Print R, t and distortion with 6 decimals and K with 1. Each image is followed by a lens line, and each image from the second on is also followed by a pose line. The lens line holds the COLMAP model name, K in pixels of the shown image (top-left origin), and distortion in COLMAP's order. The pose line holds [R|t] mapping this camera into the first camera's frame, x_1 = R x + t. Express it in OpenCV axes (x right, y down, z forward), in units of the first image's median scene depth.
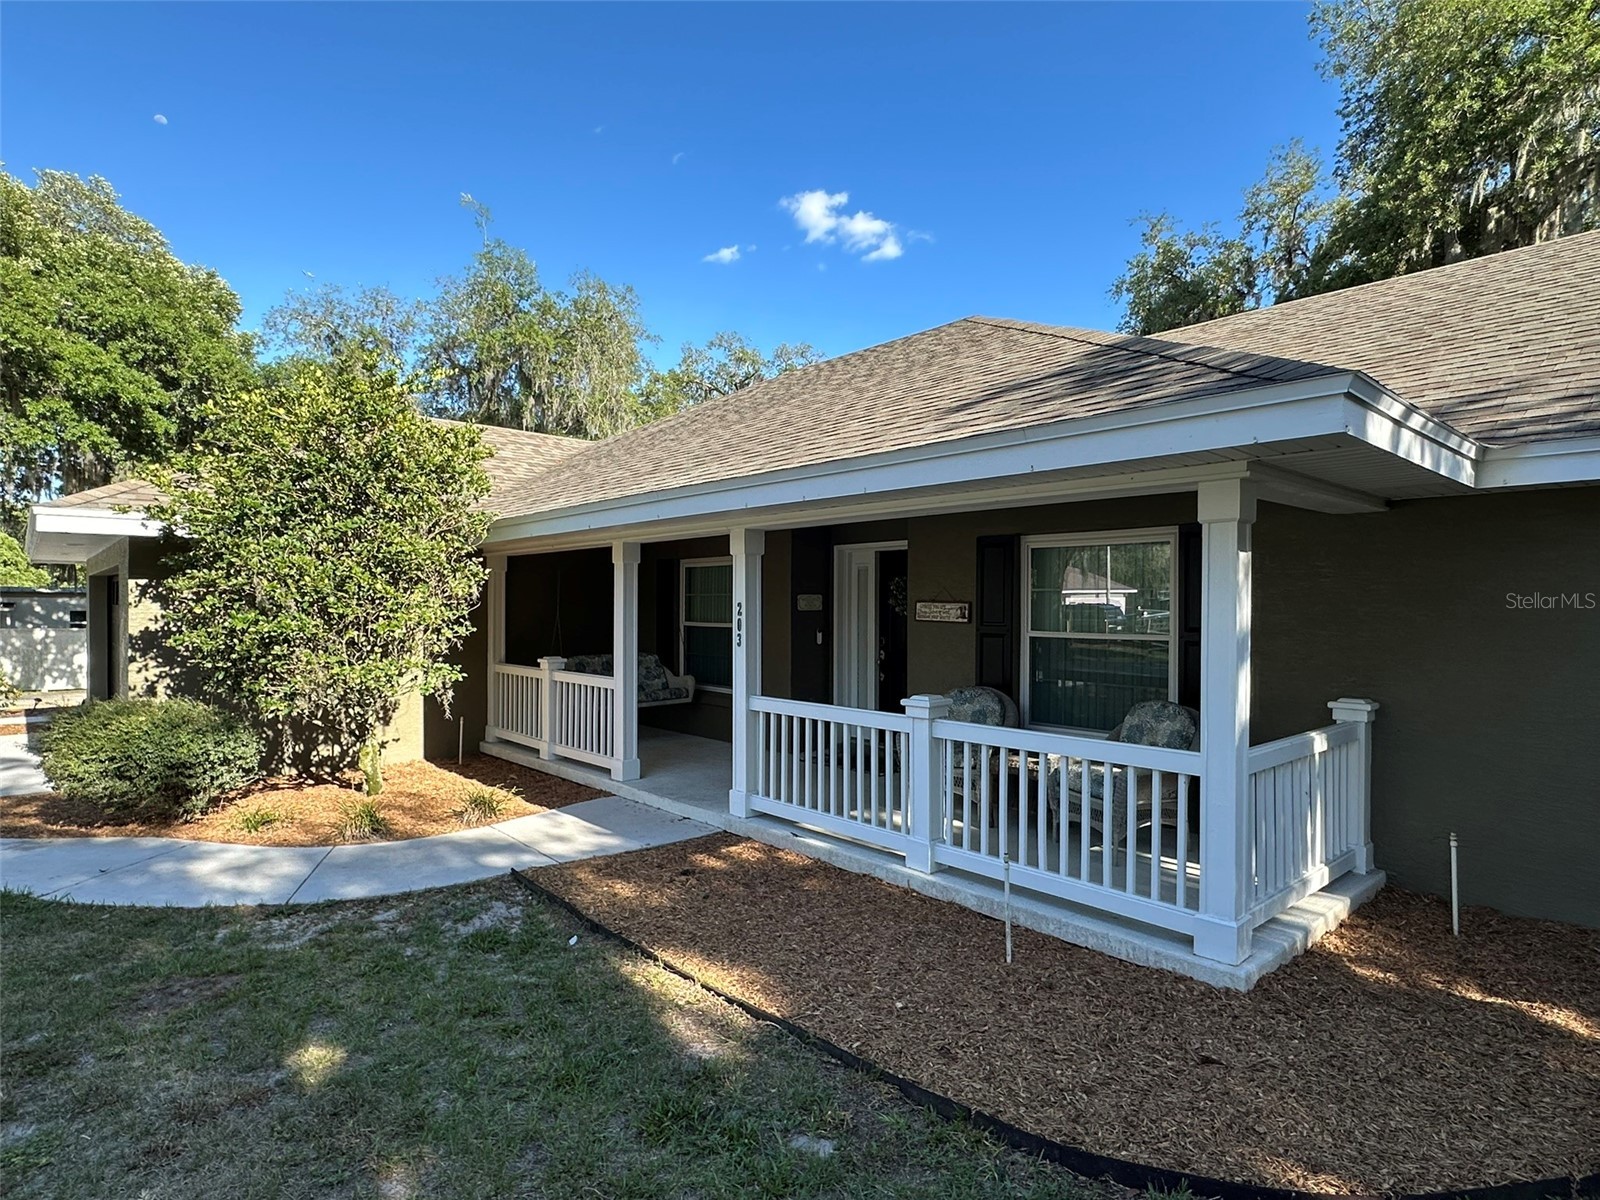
lens RADIAL K [[883.9, 0, 803.6], [0, 883.9, 601.0], [0, 0, 1]] dist [-0.001530, -0.000075]
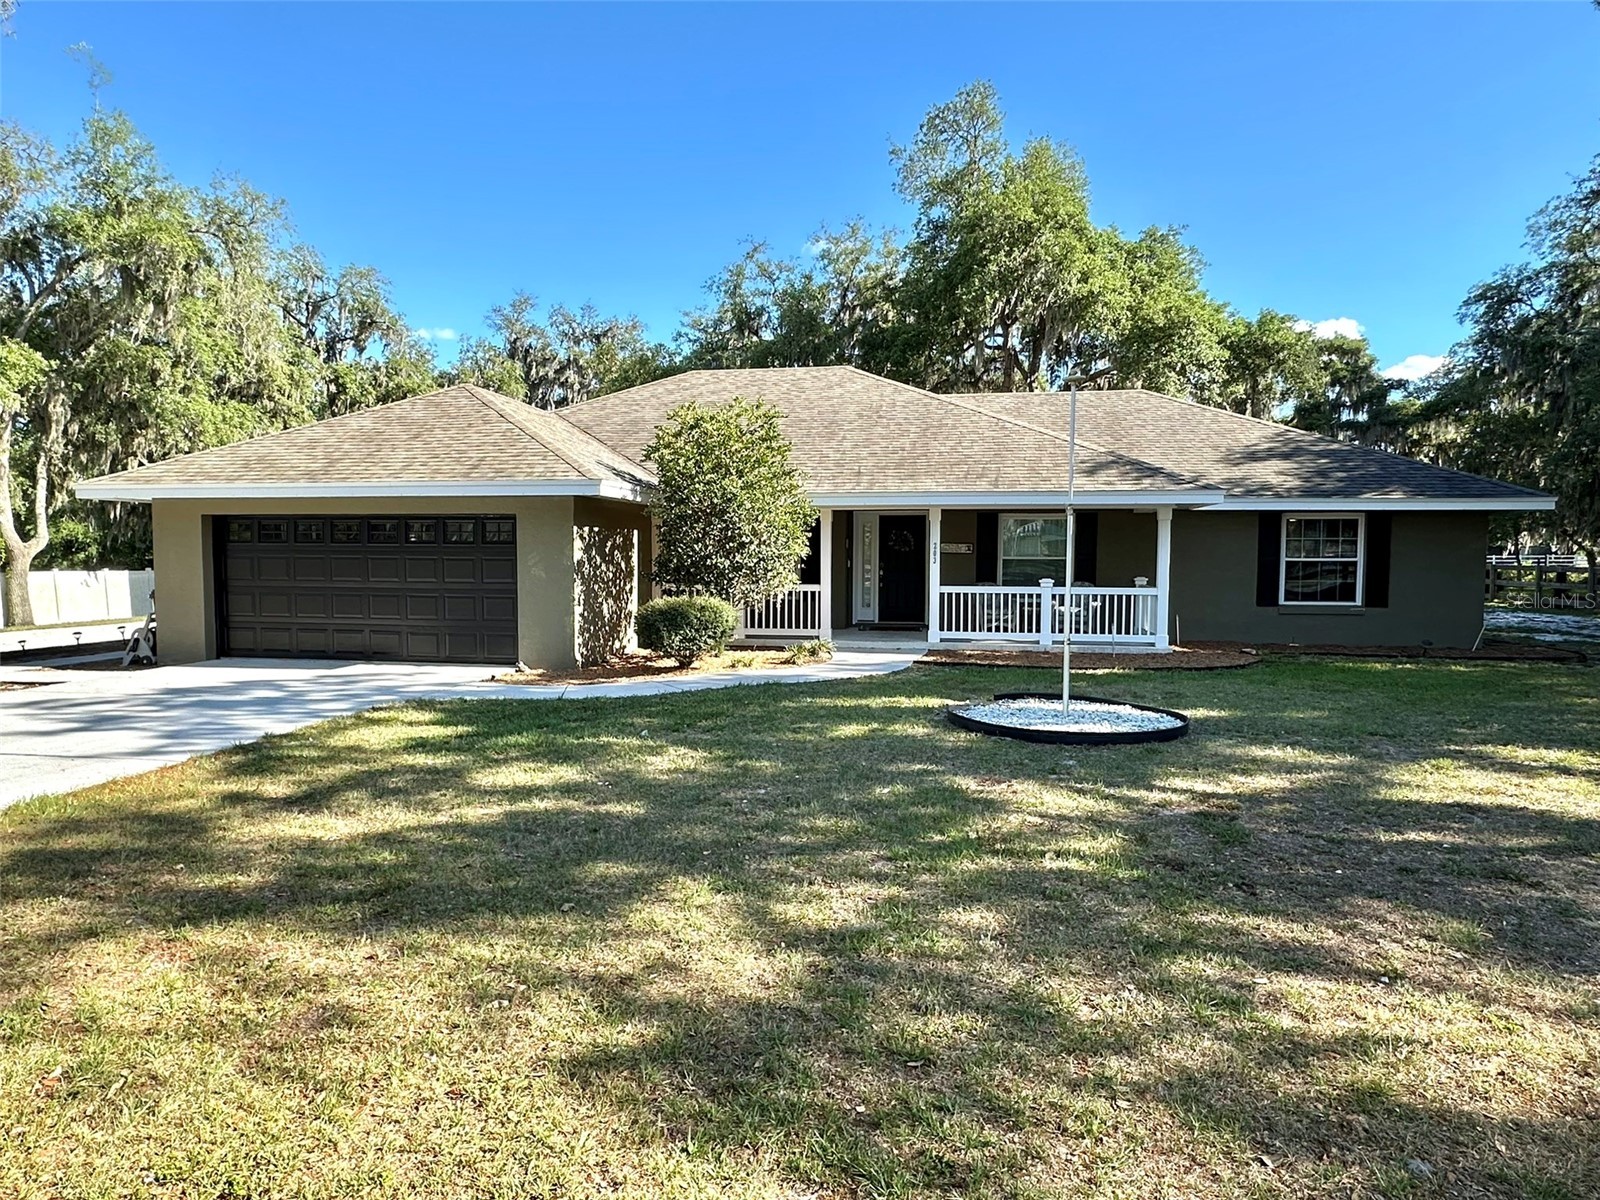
lens RADIAL K [[966.3, 0, 806.0], [0, 966.3, 606.9], [0, 0, 1]] dist [0.007506, -0.006150]
pose [[0.759619, -0.035299, 0.649409, -1.922580], [-0.005722, 0.998125, 0.060947, 0.018546], [-0.650343, -0.050013, 0.757993, -0.596070]]
